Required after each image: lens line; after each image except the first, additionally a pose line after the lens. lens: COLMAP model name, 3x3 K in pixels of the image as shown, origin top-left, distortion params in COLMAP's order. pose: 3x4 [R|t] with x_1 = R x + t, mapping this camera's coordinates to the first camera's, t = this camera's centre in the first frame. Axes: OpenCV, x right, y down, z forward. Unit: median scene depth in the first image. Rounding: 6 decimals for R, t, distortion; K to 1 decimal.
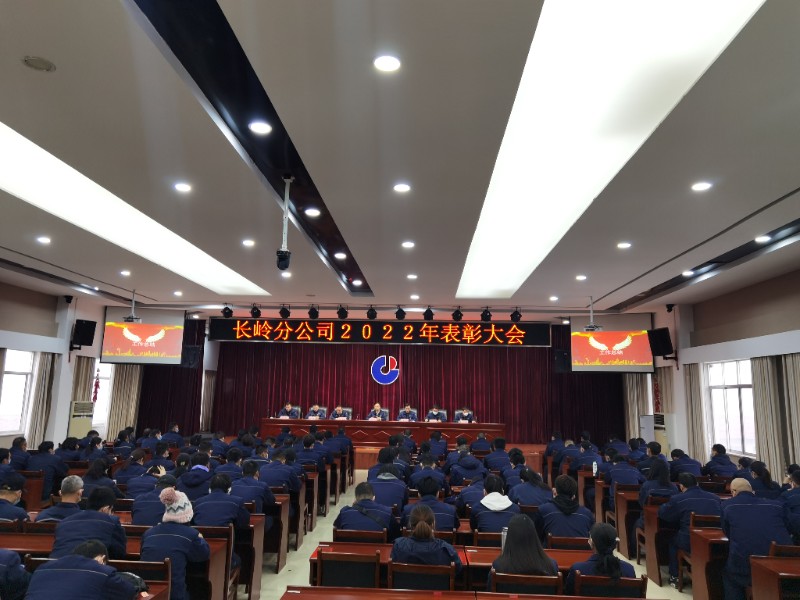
lens RADIAL K [[587.0, 0, 396.5], [0, 587.0, 297.6], [0, 0, 1]] dist [0.039080, 0.016904]
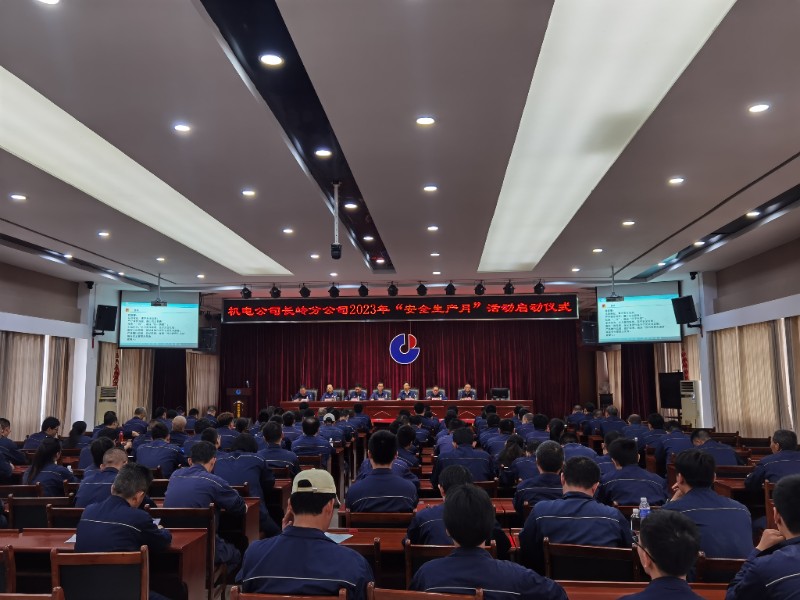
lens RADIAL K [[723.8, 0, 404.3], [0, 723.8, 293.9], [0, 0, 1]] dist [0.066043, 0.000000]
pose [[0.999536, -0.030405, -0.001996, -0.021800], [0.030459, 0.998807, 0.038169, -0.012915], [0.000833, -0.038212, 0.999269, -0.224984]]
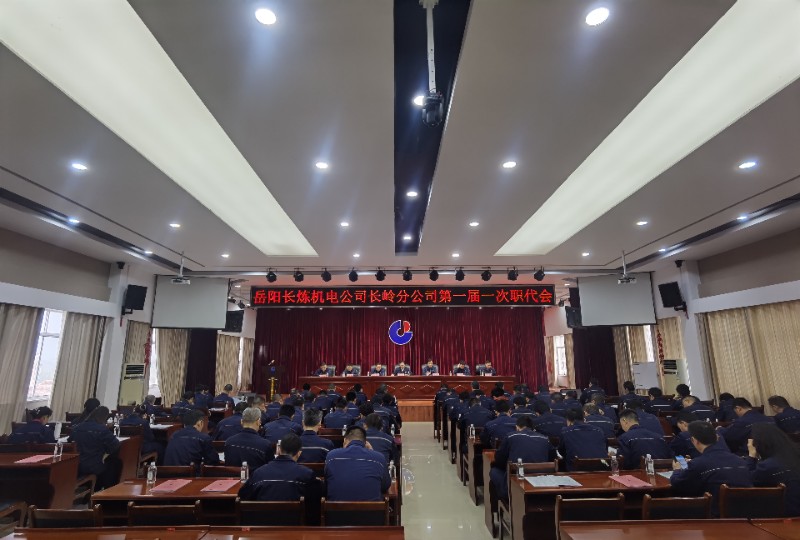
lens RADIAL K [[420.5, 0, 394.0], [0, 420.5, 268.1], [0, 0, 1]] dist [-0.031352, 0.016805]
pose [[0.998153, -0.017198, 0.058260, -0.116437], [0.019908, 0.998732, -0.046248, 0.050479], [-0.057391, 0.047323, 0.997230, 0.246154]]
